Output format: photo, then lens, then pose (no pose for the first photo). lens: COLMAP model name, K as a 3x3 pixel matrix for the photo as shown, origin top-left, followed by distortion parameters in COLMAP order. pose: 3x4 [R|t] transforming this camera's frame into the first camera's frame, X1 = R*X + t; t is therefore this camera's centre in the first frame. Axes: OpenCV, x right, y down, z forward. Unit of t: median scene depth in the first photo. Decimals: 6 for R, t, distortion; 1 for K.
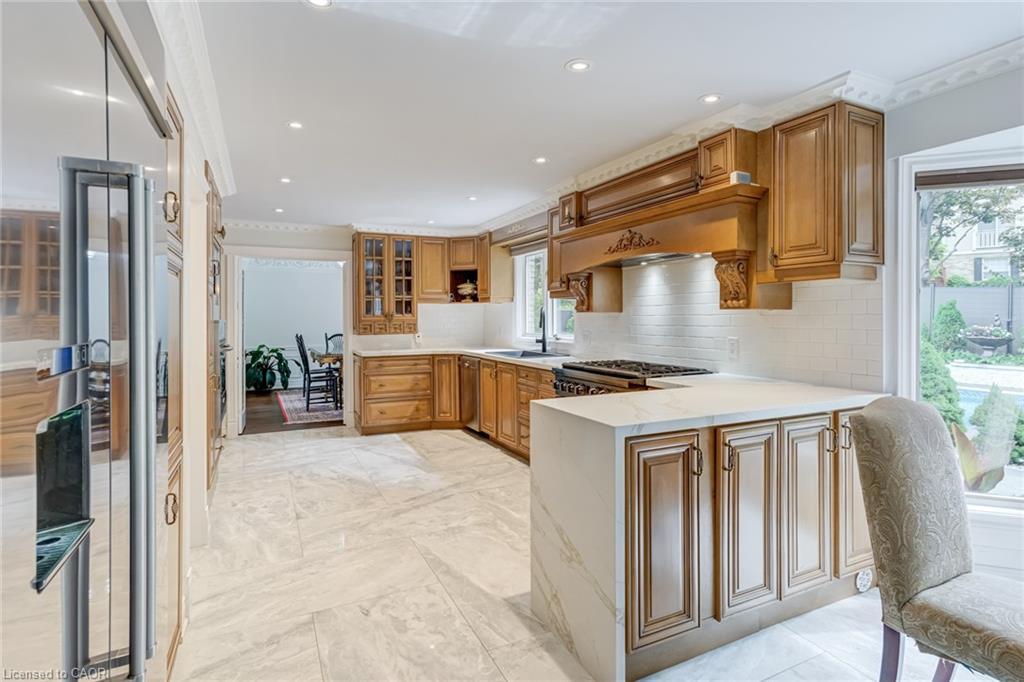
lens RADIAL K [[522.8, 0, 513.6], [0, 522.8, 310.2], [0, 0, 1]] dist [-0.026720, 0.014018]
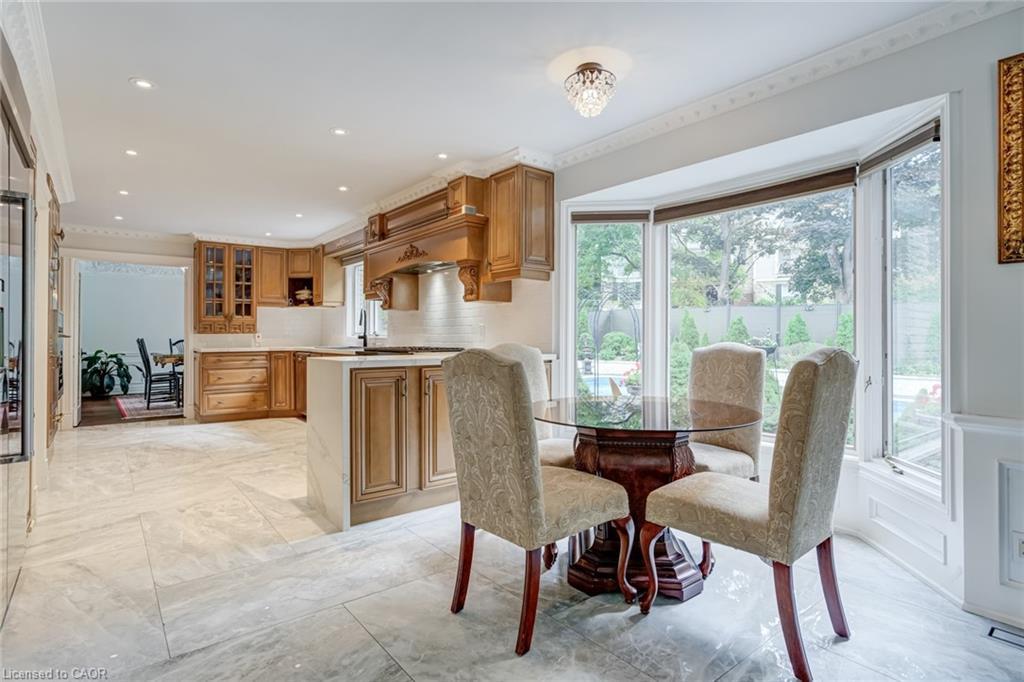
lens RADIAL K [[522.8, 0, 496.5], [0, 522.8, 326.9], [0, 0, 1]] dist [-0.026720, 0.014018]
pose [[0.979392, 0.005443, 0.201895, 0.131894], [-0.004256, 0.999971, -0.006313, 0.049760], [-0.201924, 0.005324, 0.979387, -0.271283]]
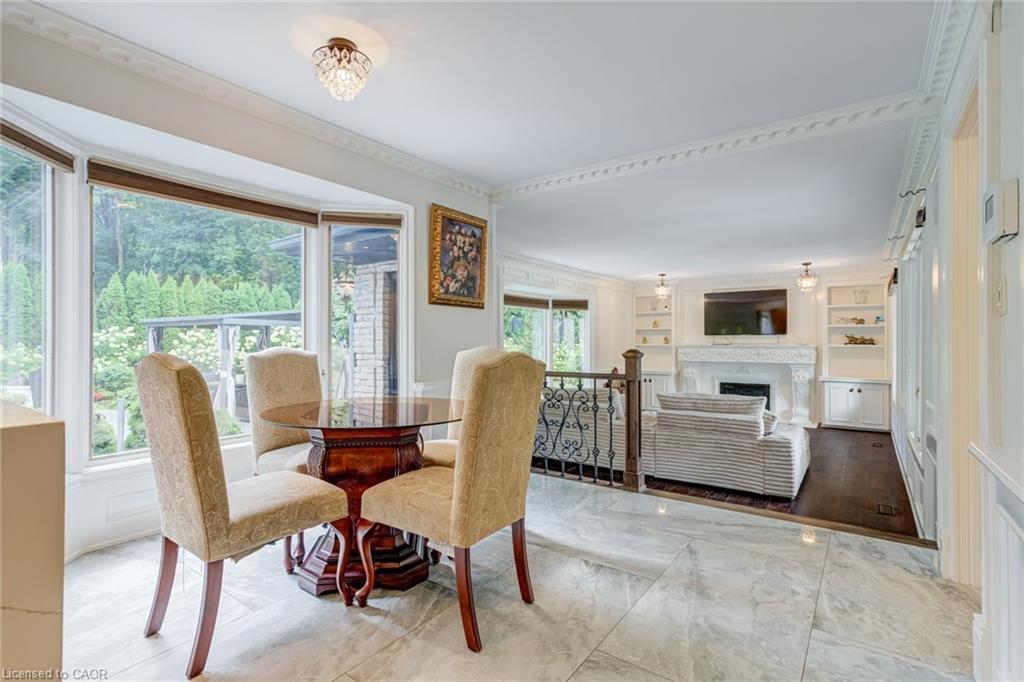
lens RADIAL K [[483.6, 0, 518.3], [0, 483.6, 341.5], [0, 0, 1]] dist [-0.002356, 0.007953]
pose [[-0.472344, 0.004565, 0.881402, -0.155254], [-0.008468, 0.999917, -0.009717, 0.059967], [-0.881373, -0.012053, -0.472266, 0.330405]]
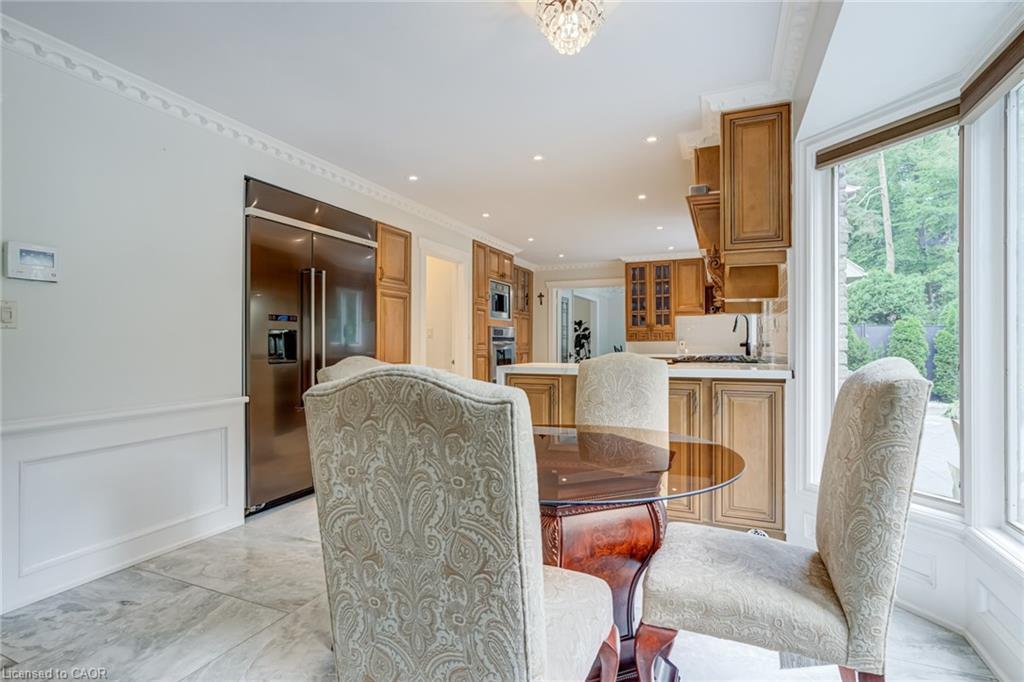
lens RADIAL K [[494.5, 0, 518.0], [0, 494.5, 338.1], [0, 0, 1]] dist [-0.003625, -0.000645]
pose [[0.658729, -0.003584, -0.752372, 0.613788], [0.005493, 0.999985, 0.000045, 0.050280], [0.752360, -0.004162, 0.658739, -0.038737]]
